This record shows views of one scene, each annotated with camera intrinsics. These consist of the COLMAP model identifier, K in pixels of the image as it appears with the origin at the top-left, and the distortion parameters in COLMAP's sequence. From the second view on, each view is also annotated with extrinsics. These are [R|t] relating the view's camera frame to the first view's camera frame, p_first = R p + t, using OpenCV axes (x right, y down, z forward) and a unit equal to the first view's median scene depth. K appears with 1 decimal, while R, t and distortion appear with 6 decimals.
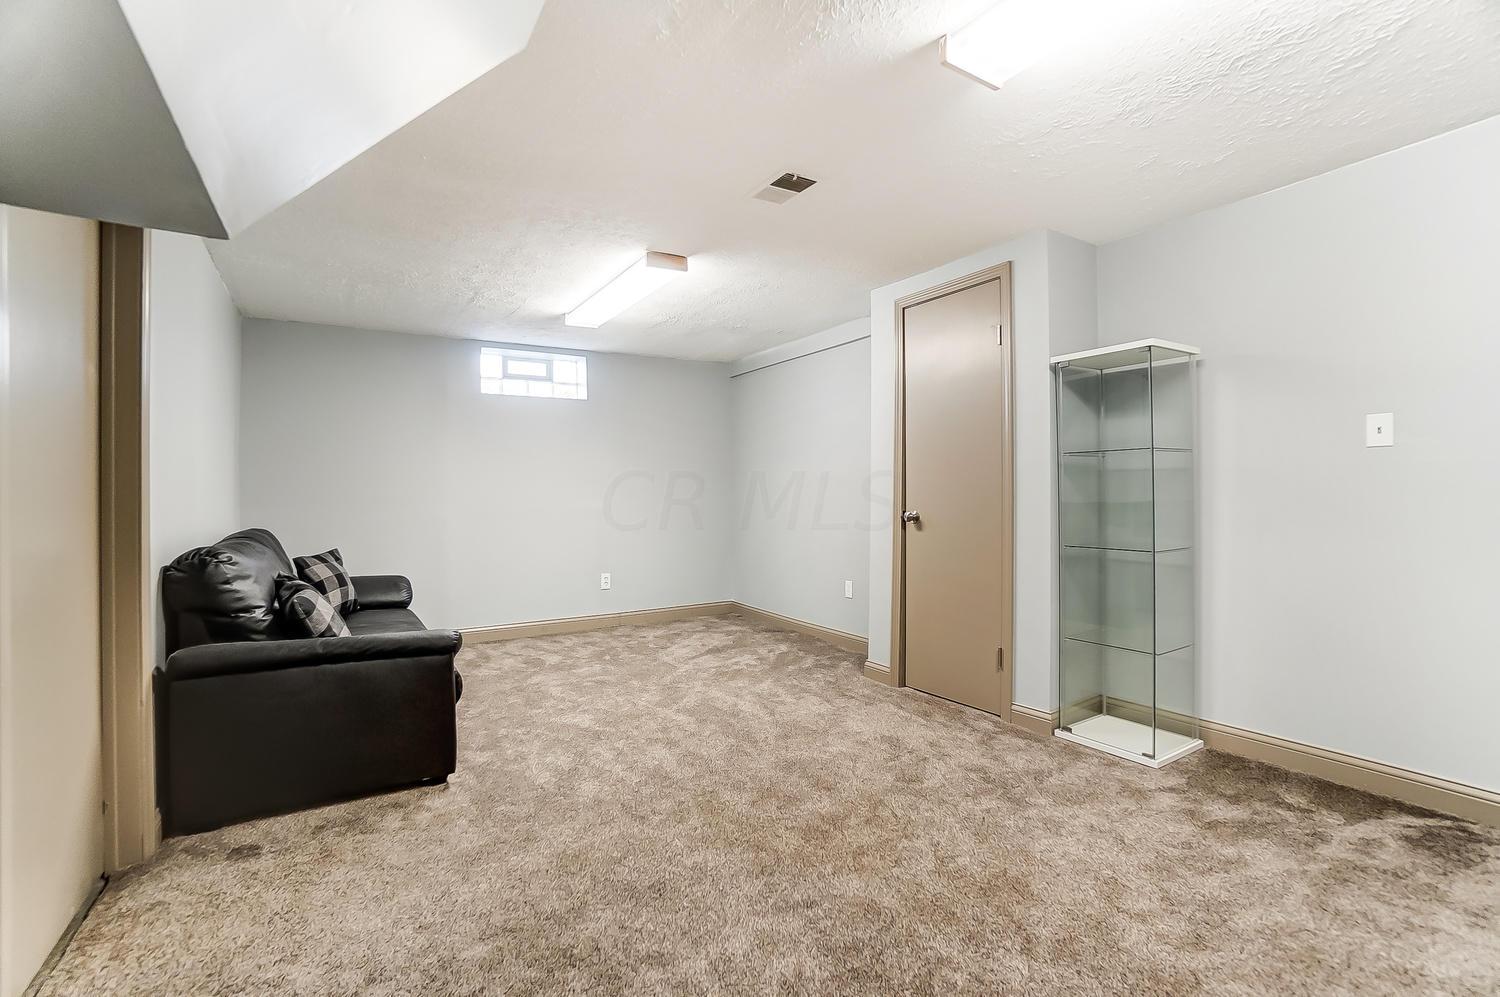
lens RADIAL K [[670.0, 0, 744.9], [0, 670.0, 491.1], [0, 0, 1]] dist [-0.032340, 0.008347]
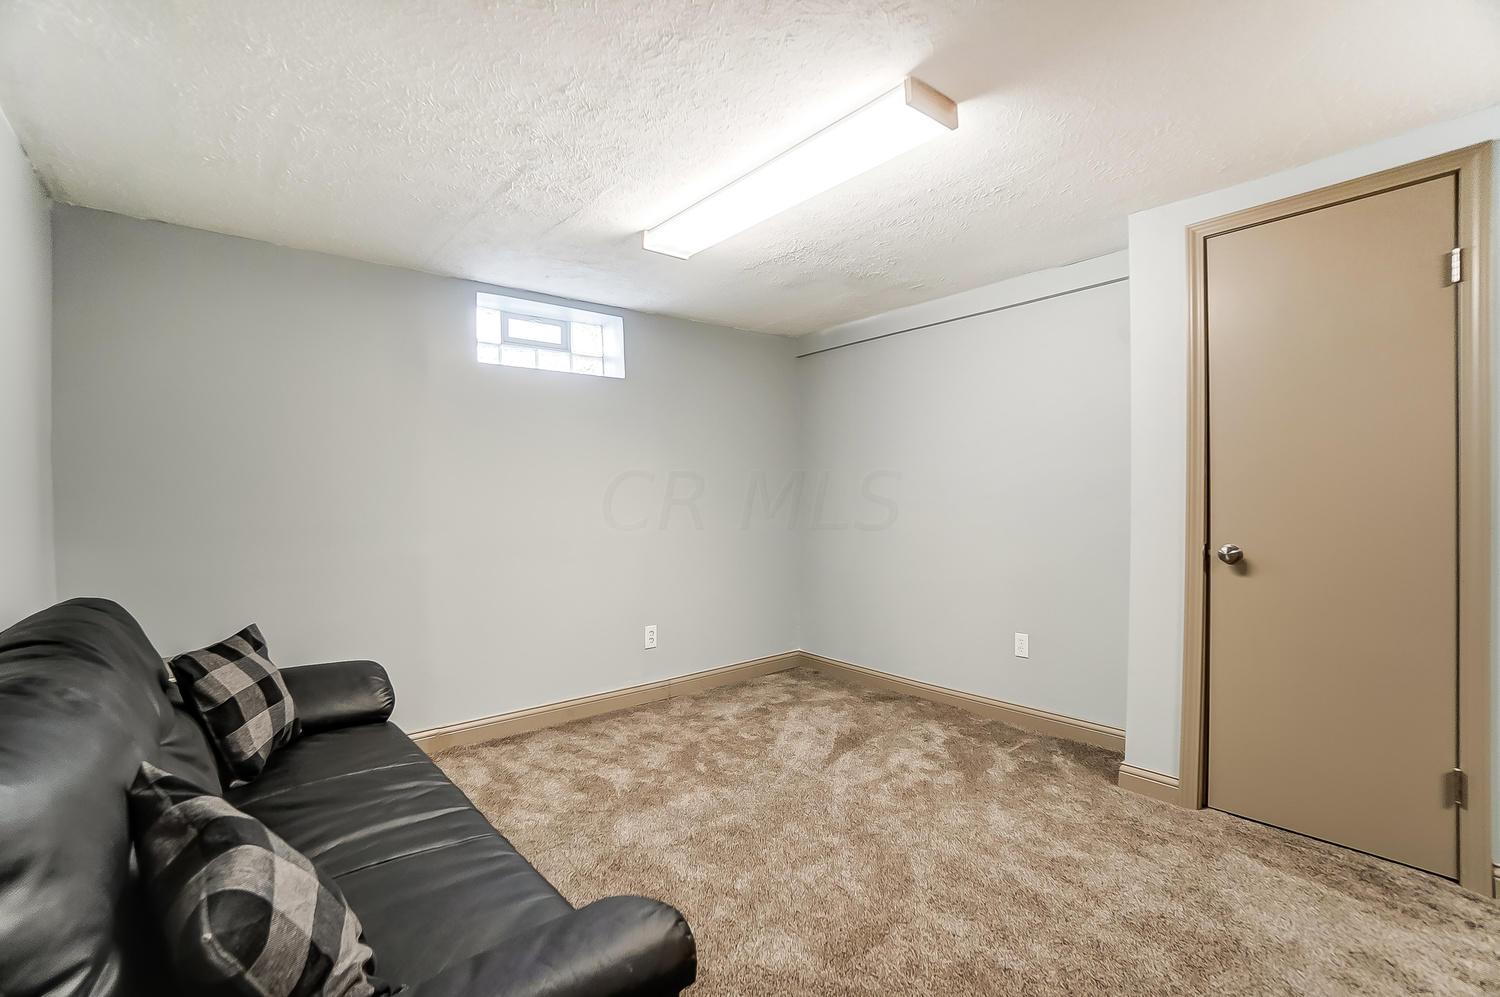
lens RADIAL K [[670.0, 0, 757.3], [0, 670.0, 504.3], [0, 0, 1]] dist [-0.032340, 0.008347]
pose [[0.988820, -0.002709, 0.149092, -0.286392], [0.001505, 0.999965, 0.008188, -0.014954], [-0.149109, -0.007872, 0.988789, 0.402533]]
